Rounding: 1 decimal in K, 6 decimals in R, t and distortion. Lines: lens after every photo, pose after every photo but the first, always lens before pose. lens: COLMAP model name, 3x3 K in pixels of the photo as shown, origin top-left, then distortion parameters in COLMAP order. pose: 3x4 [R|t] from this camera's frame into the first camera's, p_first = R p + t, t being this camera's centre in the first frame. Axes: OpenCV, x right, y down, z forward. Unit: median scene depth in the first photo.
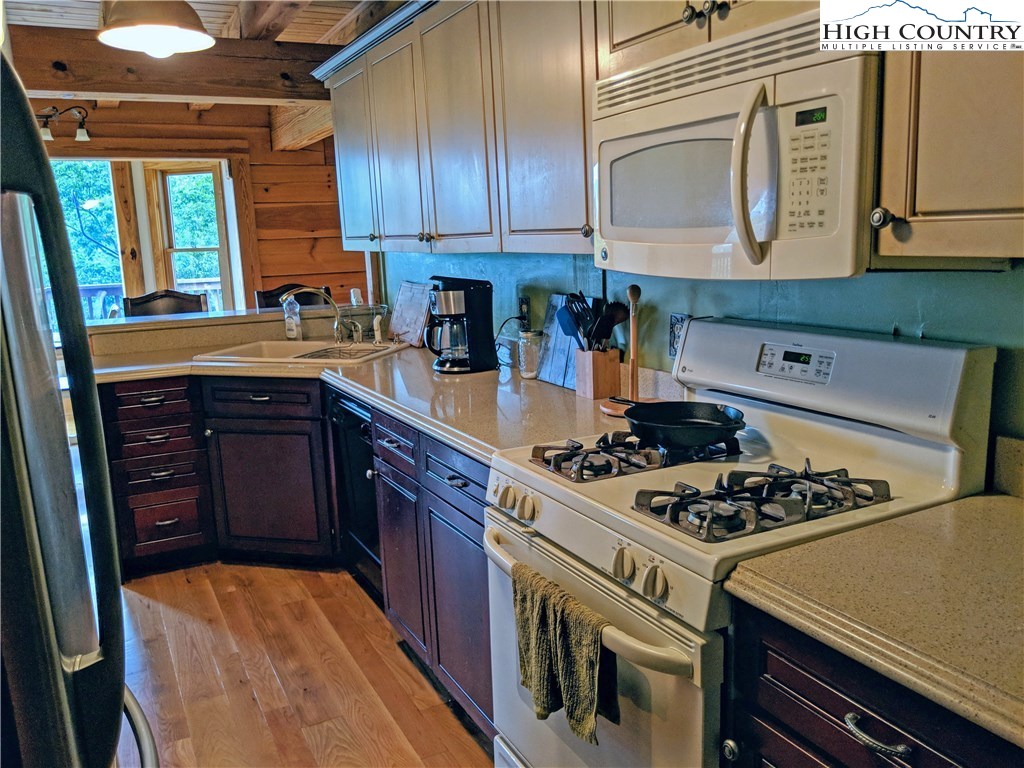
lens RADIAL K [[827.0, 0, 514.9], [0, 827.0, 387.0], [0, 0, 1]] dist [0.018158, -0.041505]
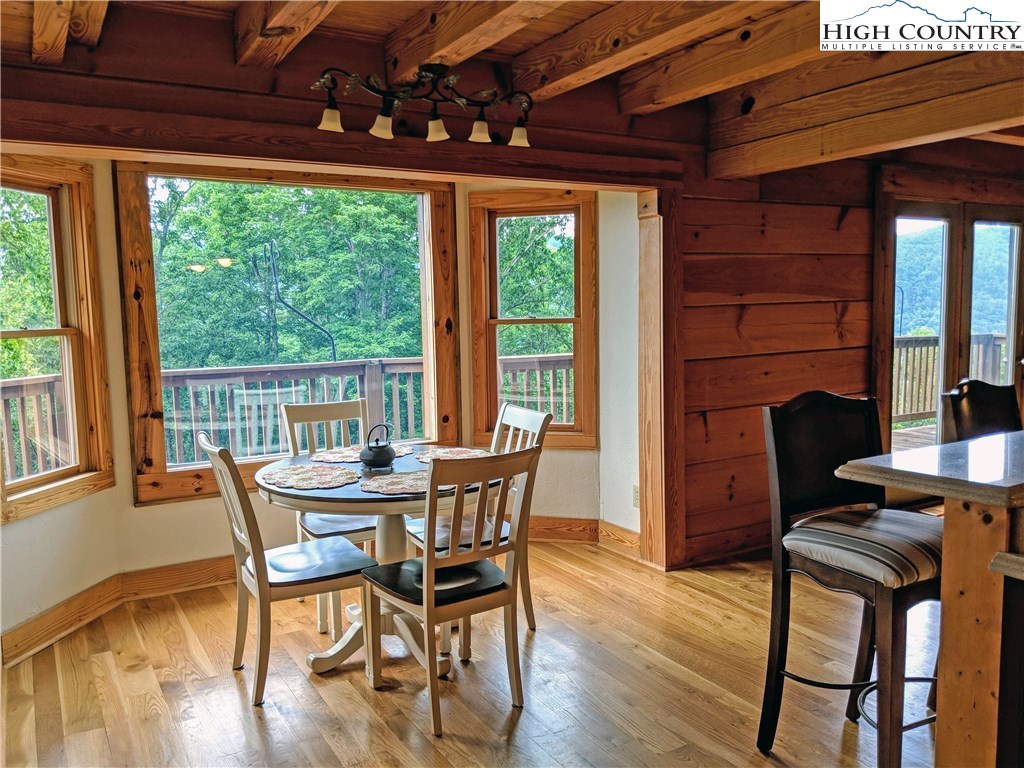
lens RADIAL K [[827.0, 0, 510.8], [0, 827.0, 385.5], [0, 0, 1]] dist [0.018158, -0.041505]
pose [[0.998459, 0.001528, 0.055465, -0.490599], [0.003271, 0.996262, -0.086320, -0.055563], [-0.055389, 0.086369, 0.994722, 0.339775]]
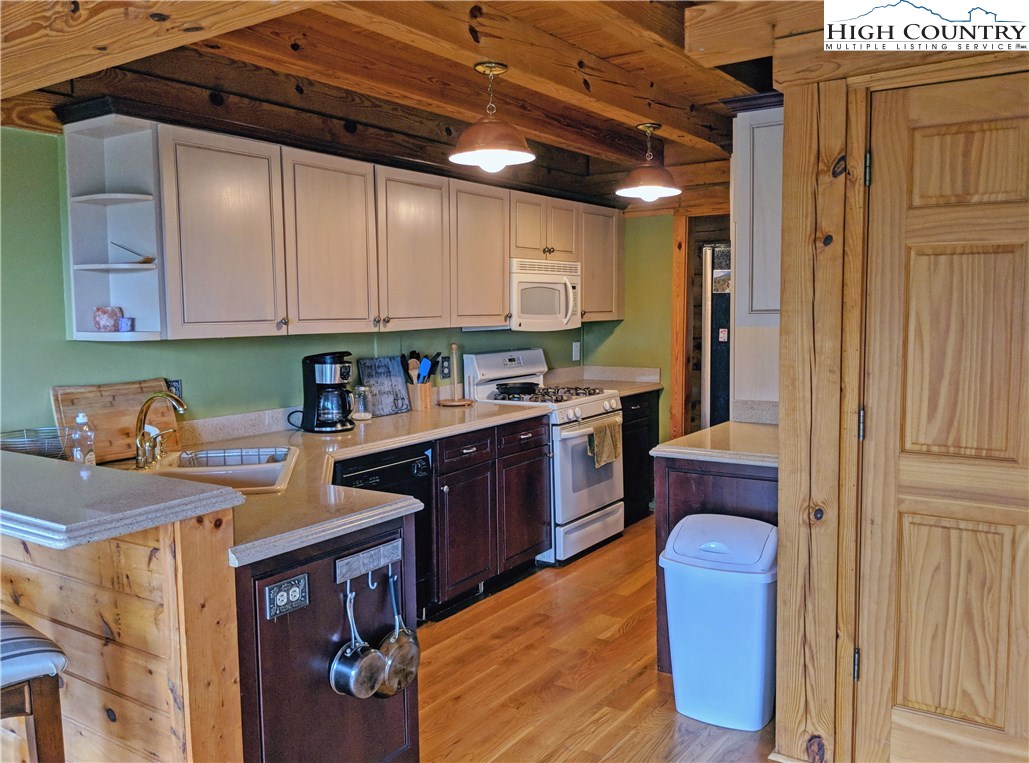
lens RADIAL K [[831.0, 0, 513.2], [0, 831.0, 378.4], [0, 0, 1]] dist [0.018158, -0.041505]
pose [[-0.463999, -0.029436, 0.885346, -0.628196], [0.203076, 0.969296, 0.138657, -0.105111], [-0.862244, 0.244129, -0.443775, 0.640643]]
